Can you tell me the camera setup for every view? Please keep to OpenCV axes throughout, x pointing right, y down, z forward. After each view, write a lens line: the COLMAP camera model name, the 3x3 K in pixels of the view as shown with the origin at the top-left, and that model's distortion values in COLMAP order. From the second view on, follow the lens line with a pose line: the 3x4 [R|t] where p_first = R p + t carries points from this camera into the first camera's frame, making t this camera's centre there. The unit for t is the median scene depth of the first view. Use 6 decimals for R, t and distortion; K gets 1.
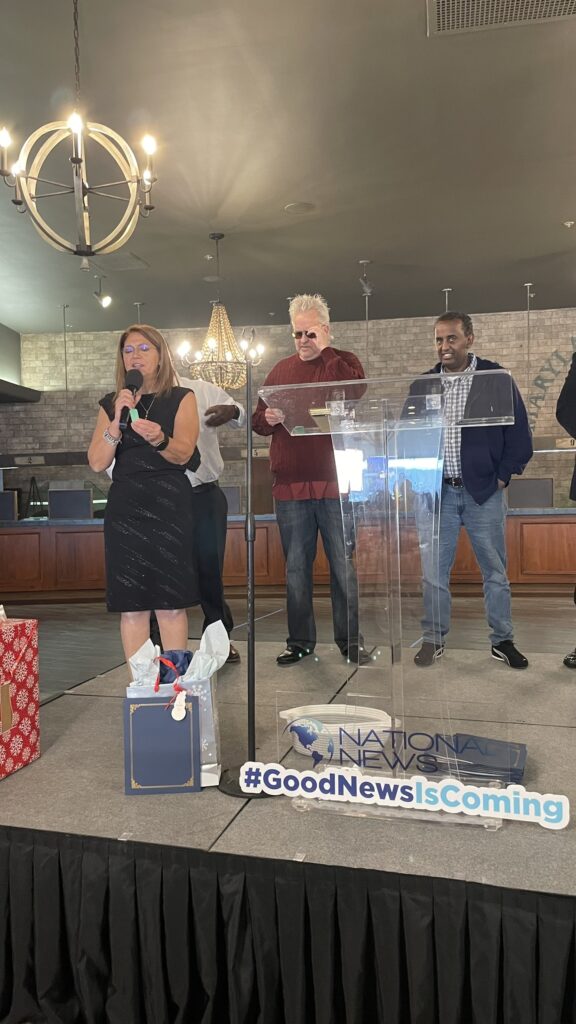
lens RADIAL K [[775.4, 0, 283.7], [0, 775.4, 503.3], [0, 0, 1]] dist [0.087084, -0.116039]
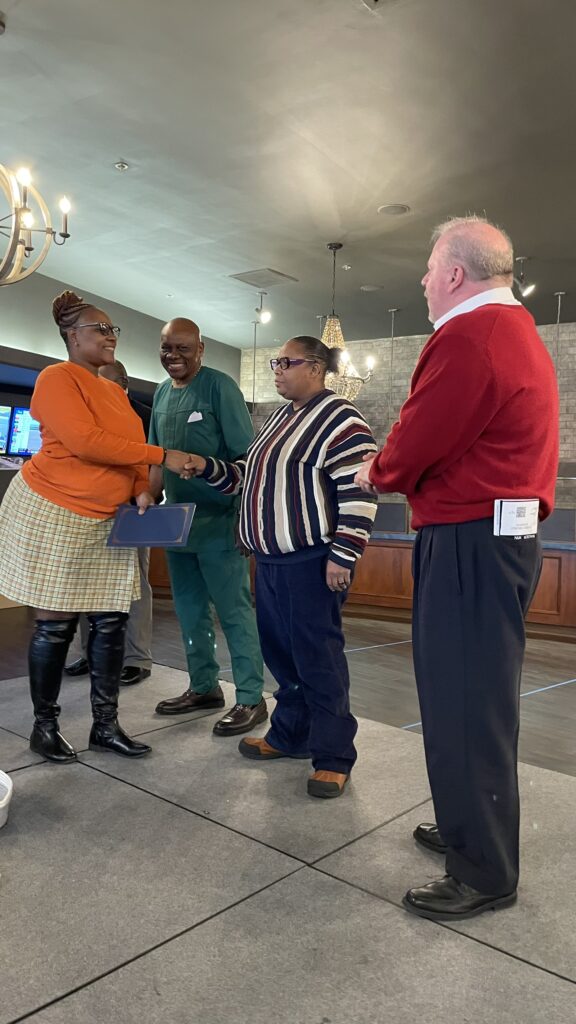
lens RADIAL K [[775.4, 0, 277.3], [0, 775.4, 508.2], [0, 0, 1]] dist [0.087084, -0.116039]
pose [[0.905217, 0.059737, -0.420730, 0.273496], [-0.059521, 0.998134, 0.013658, -0.027032], [0.420760, 0.012679, 0.907083, 0.096151]]
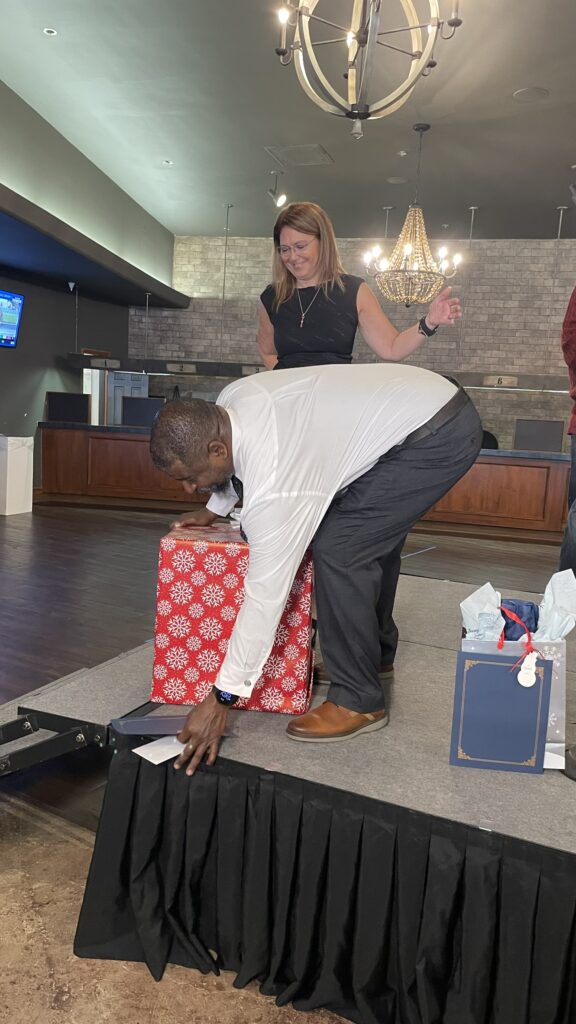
lens RADIAL K [[775.4, 0, 281.8], [0, 775.4, 504.0], [0, 0, 1]] dist [0.087084, -0.116039]
pose [[0.987994, 0.097440, -0.119890, -0.092396], [-0.085841, 0.991440, 0.098381, 0.009779], [0.128450, -0.086908, 0.987901, 0.055258]]
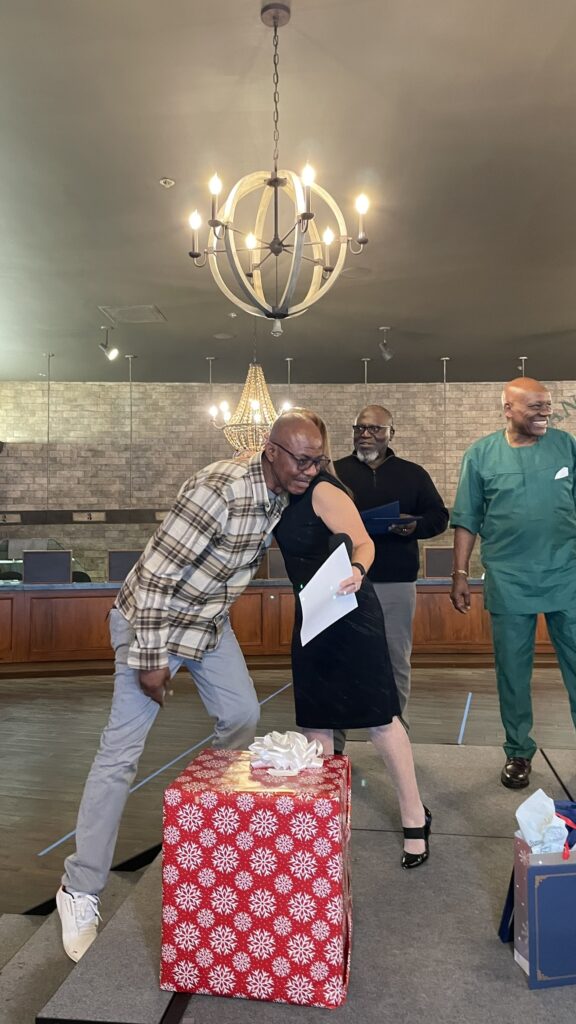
lens RADIAL K [[775.4, 0, 285.3], [0, 775.4, 502.8], [0, 0, 1]] dist [0.087084, -0.116039]
pose [[0.989760, 0.024019, 0.140707, -0.175124], [-0.014470, 0.997546, -0.068497, -0.020577], [-0.142007, 0.065760, 0.987679, 0.061912]]
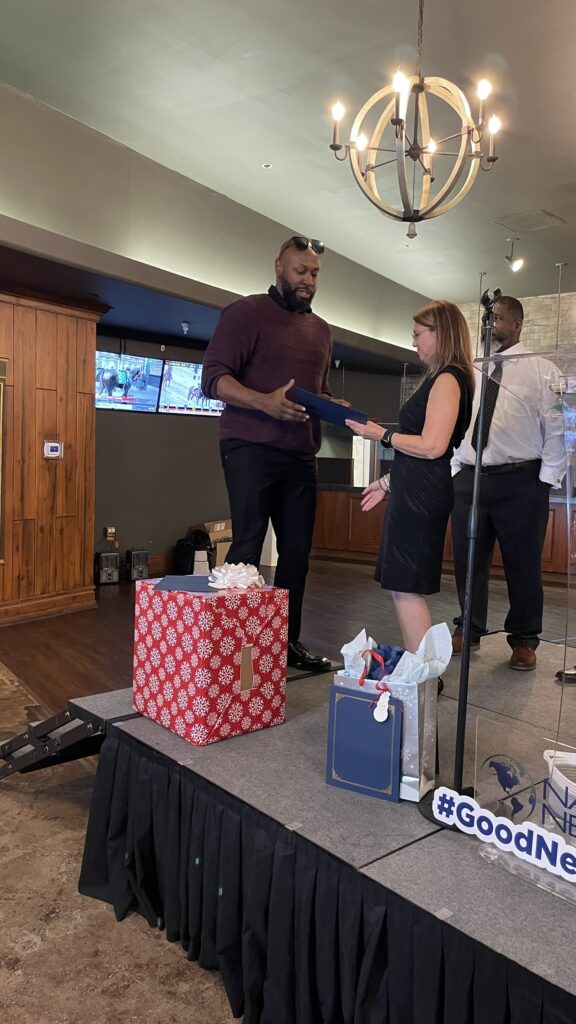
lens RADIAL K [[775.4, 0, 278.7], [0, 775.4, 502.7], [0, 0, 1]] dist [0.087084, -0.116039]
pose [[0.841821, 0.086472, -0.532785, 0.071678], [-0.066378, 0.996176, 0.056801, -0.007809], [0.535660, -0.012451, 0.844342, 0.046633]]
